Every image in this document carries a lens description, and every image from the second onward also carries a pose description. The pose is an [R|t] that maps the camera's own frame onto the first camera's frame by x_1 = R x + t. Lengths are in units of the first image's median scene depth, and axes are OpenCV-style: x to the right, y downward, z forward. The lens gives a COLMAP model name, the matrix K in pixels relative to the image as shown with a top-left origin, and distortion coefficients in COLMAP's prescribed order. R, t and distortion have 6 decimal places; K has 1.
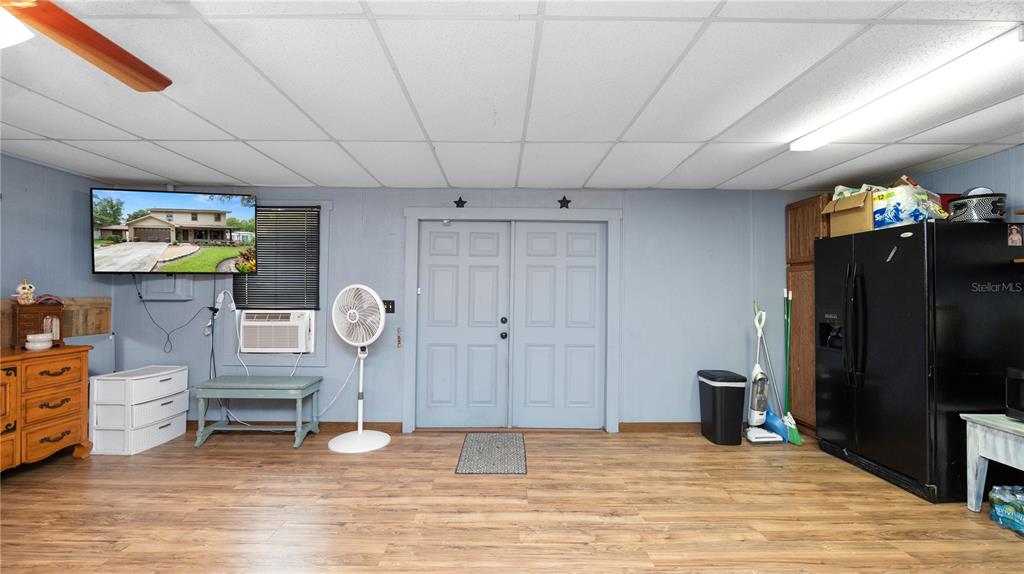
lens RADIAL K [[417.8, 0, 507.0], [0, 417.8, 284.9], [0, 0, 1]] dist [-0.009625, 0.000150]
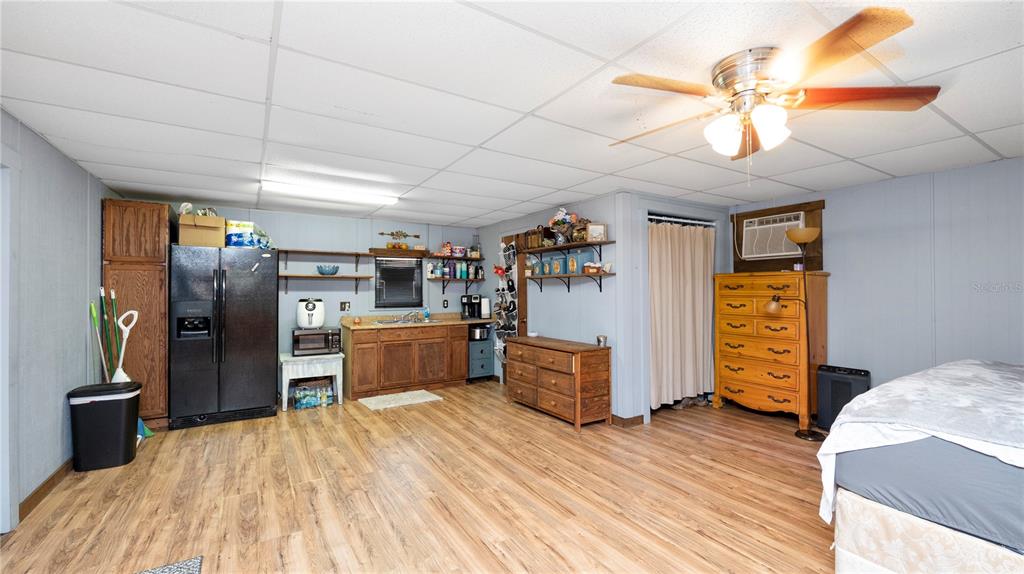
lens RADIAL K [[417.8, 0, 509.1], [0, 417.8, 286.9], [0, 0, 1]] dist [-0.009625, 0.000150]
pose [[-0.521288, 0.005729, 0.853362, -0.861275], [-0.019990, 0.999621, -0.018922, 0.010463], [-0.853147, -0.026923, -0.520976, 1.001445]]
